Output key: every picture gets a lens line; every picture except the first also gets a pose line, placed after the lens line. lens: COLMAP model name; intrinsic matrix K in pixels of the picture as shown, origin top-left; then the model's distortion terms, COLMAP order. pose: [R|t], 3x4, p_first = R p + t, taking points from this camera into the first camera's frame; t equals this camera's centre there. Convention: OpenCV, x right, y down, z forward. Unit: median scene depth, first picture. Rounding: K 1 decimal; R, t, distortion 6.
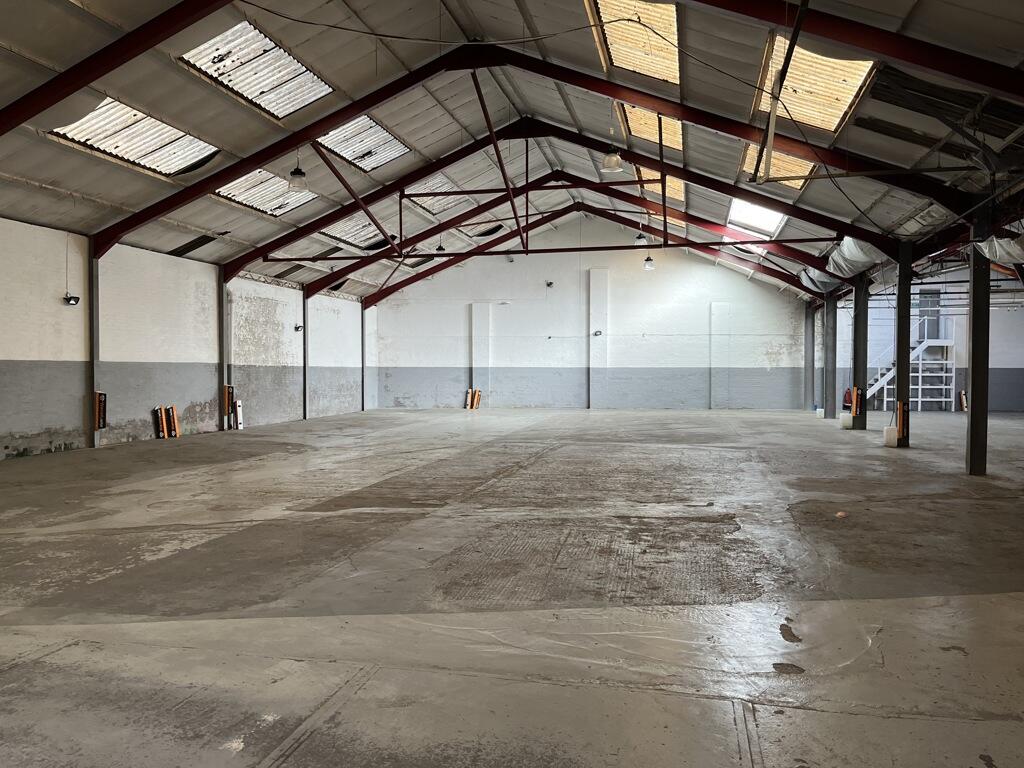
lens RADIAL K [[769.0, 0, 512.0], [0, 769.0, 384.0], [0, 0, 1]] dist [0.002816, -0.000222]
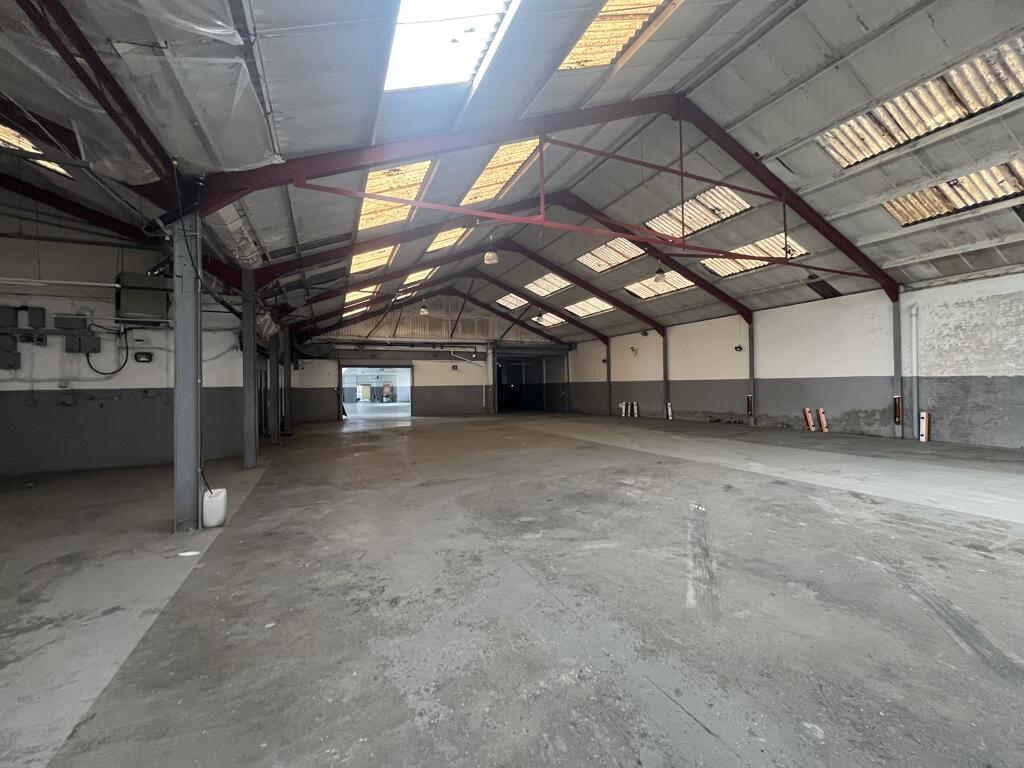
lens RADIAL K [[415.0, 0, 512.0], [0, 415.0, 384.0], [0, 0, 1]] dist [-0.001268, -0.000229]
pose [[-0.795852, 0.010946, -0.605392, 0.263741], [0.003558, 0.999904, 0.013402, -0.016413], [0.605480, 0.008512, -0.795815, 0.775070]]
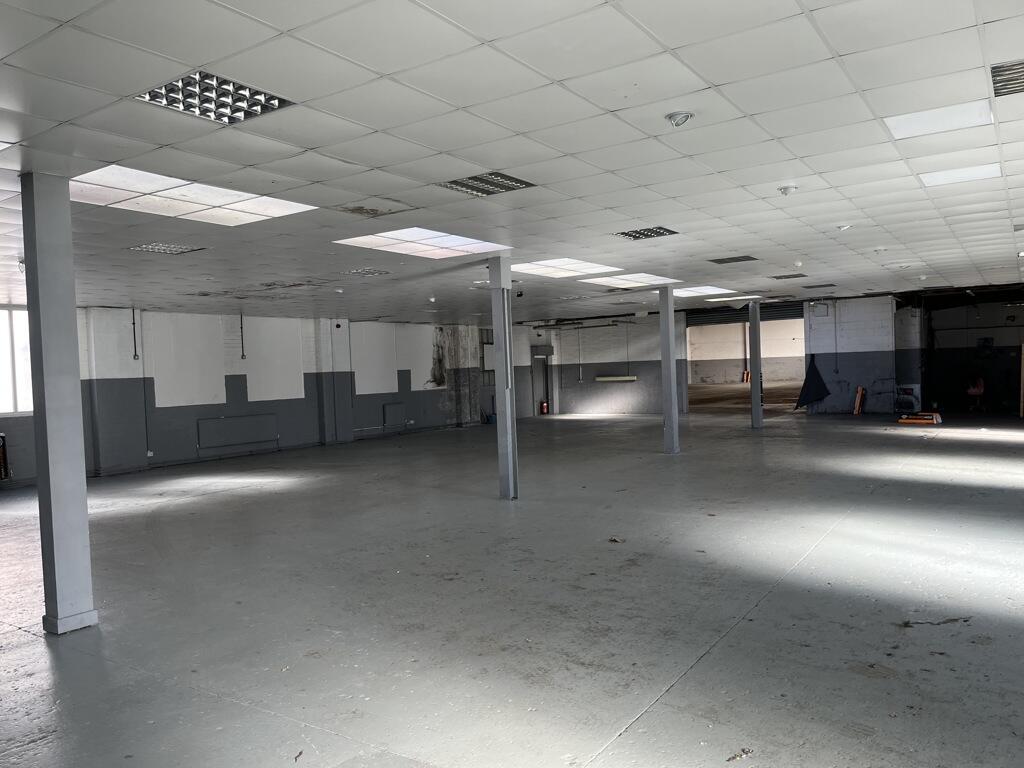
lens RADIAL K [[769.0, 0, 512.0], [0, 769.0, 384.0], [0, 0, 1]] dist [0.002816, -0.000222]
pose [[0.938840, -0.029719, -0.343068, 0.047415], [0.032006, 0.999487, 0.001006, 0.017955], [0.342862, -0.011924, 0.939310, -0.836797]]
